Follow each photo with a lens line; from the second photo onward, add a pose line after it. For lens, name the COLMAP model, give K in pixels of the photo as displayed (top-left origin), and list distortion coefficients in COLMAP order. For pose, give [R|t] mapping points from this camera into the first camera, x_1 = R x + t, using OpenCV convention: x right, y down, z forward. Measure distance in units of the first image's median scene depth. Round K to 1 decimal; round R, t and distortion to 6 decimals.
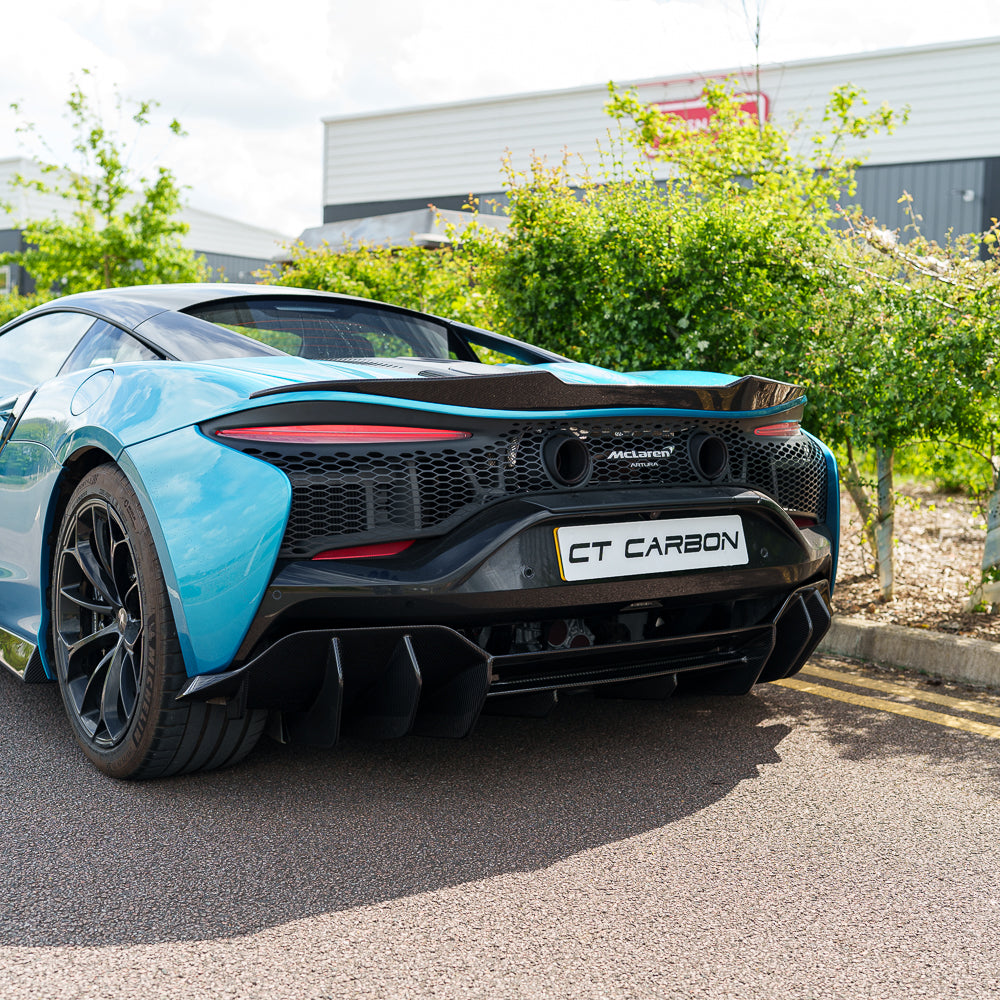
lens RADIAL K [[1422.3, 0, 500.0], [0, 1422.3, 500.0], [0, 0, 1]] dist [-0.012767, 0.024673]
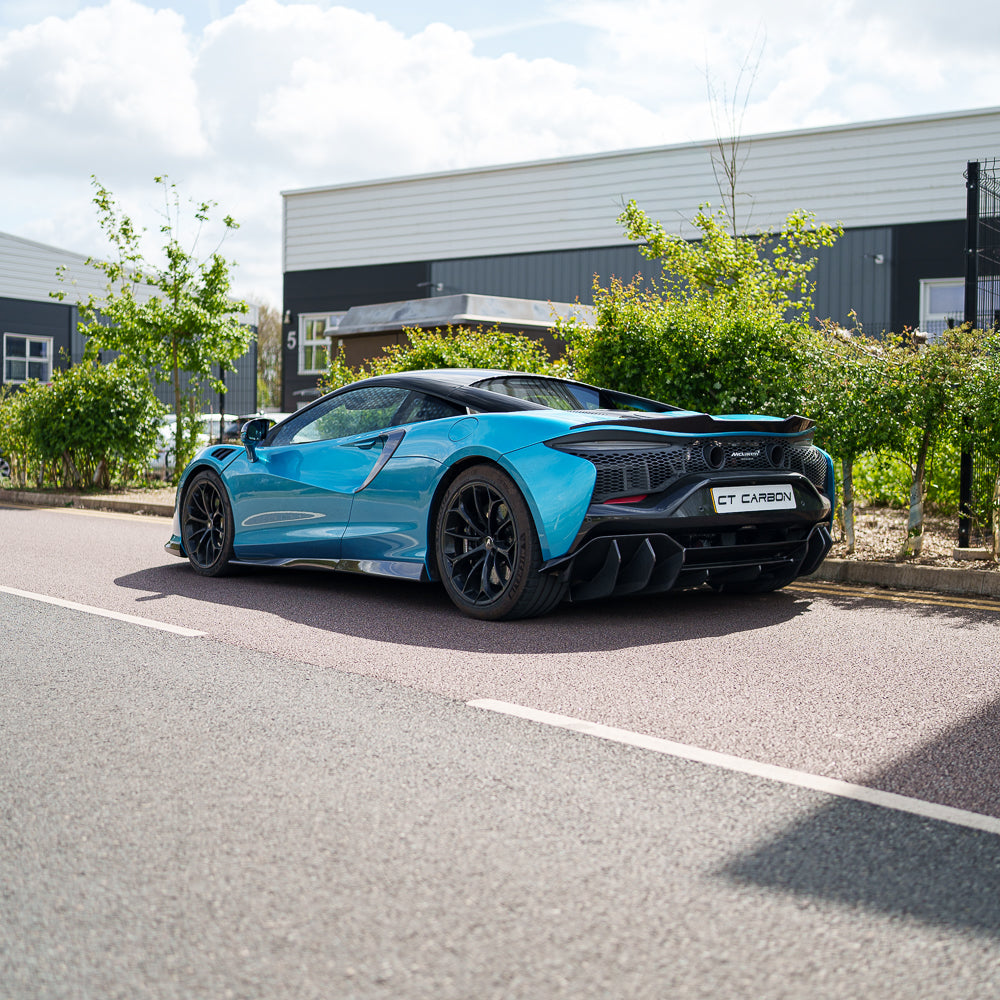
lens RADIAL K [[1422.3, 0, 500.0], [0, 1422.3, 500.0], [0, 0, 1]] dist [-0.012767, 0.024673]
pose [[0.998299, -0.020278, 0.054670, -0.365056], [0.022281, 0.999094, -0.036269, 0.099734], [-0.053885, 0.037425, 0.997846, -1.020403]]
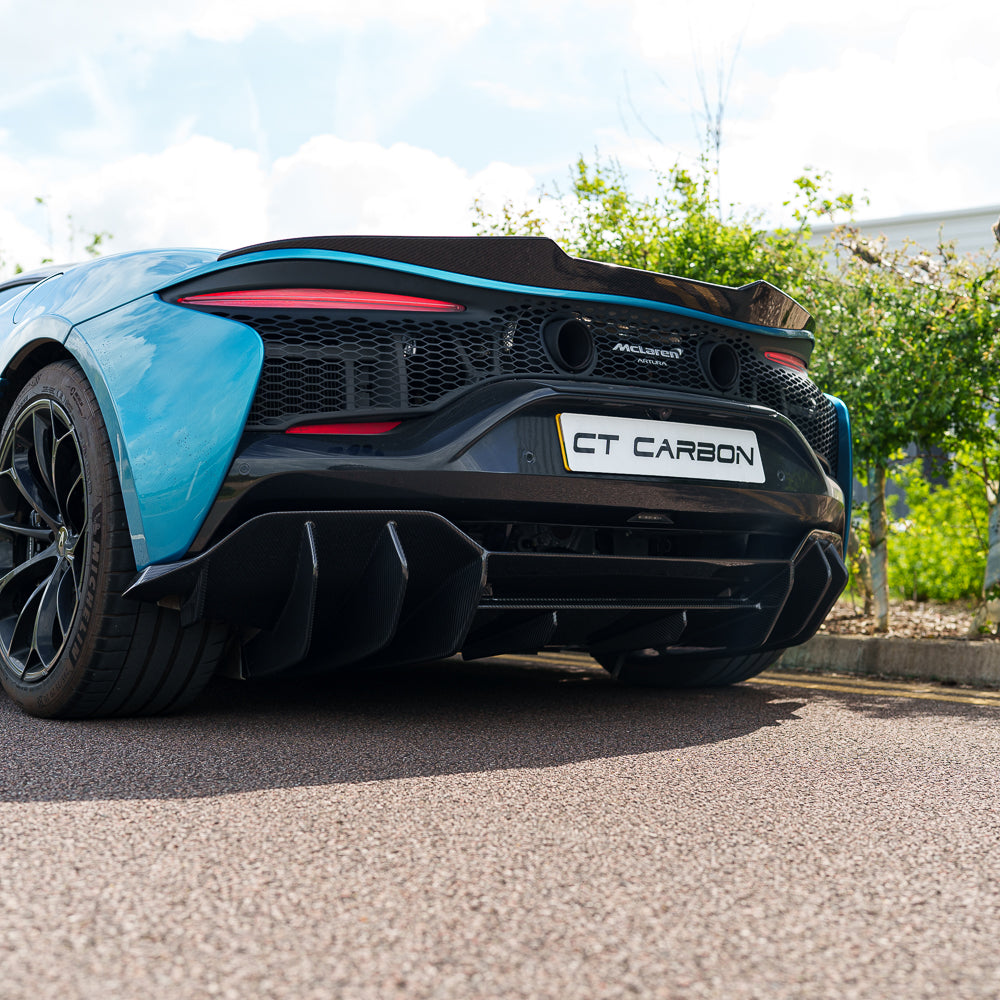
lens RADIAL K [[1422.3, 0, 500.0], [0, 1422.3, 500.0], [0, 0, 1]] dist [-0.012767, 0.024673]
pose [[0.999156, 0.006806, 0.040520, -0.031058], [-0.001499, 0.991567, -0.129585, 0.177147], [-0.041060, 0.129415, 0.990740, 0.115582]]
